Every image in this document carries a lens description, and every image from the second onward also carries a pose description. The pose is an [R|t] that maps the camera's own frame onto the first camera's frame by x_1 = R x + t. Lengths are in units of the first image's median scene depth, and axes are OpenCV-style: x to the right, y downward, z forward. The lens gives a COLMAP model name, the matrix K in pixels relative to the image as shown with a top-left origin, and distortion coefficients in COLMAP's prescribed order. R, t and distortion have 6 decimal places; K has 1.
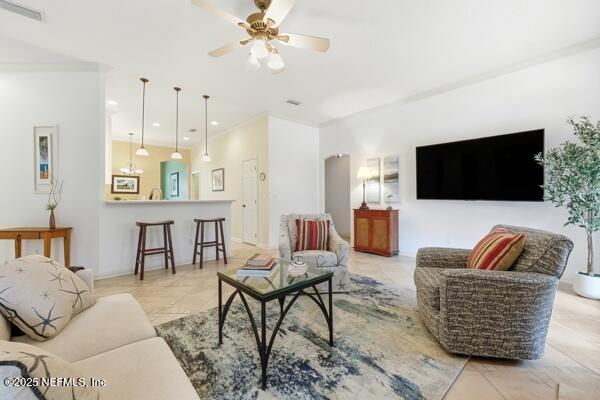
lens RADIAL K [[243.8, 0, 302.0], [0, 243.8, 198.6], [0, 0, 1]] dist [-0.000197, -0.000181]
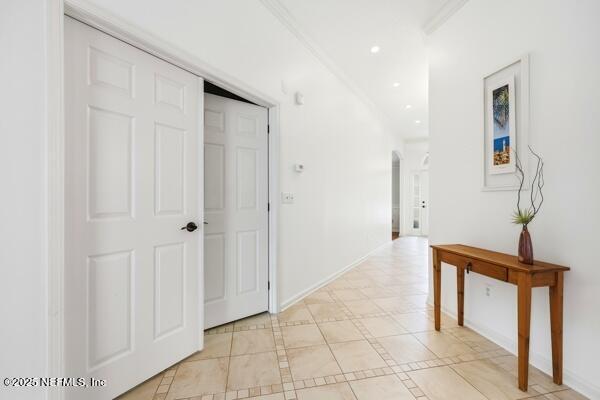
lens RADIAL K [[243.8, 0, 302.0], [0, 243.8, 198.6], [0, 0, 1]] dist [-0.000197, -0.000181]
pose [[0.258815, 0.004155, -0.965918, -0.646328], [-0.005047, 0.999983, 0.002950, -0.003211], [0.965914, 0.004111, 0.258832, 0.426725]]
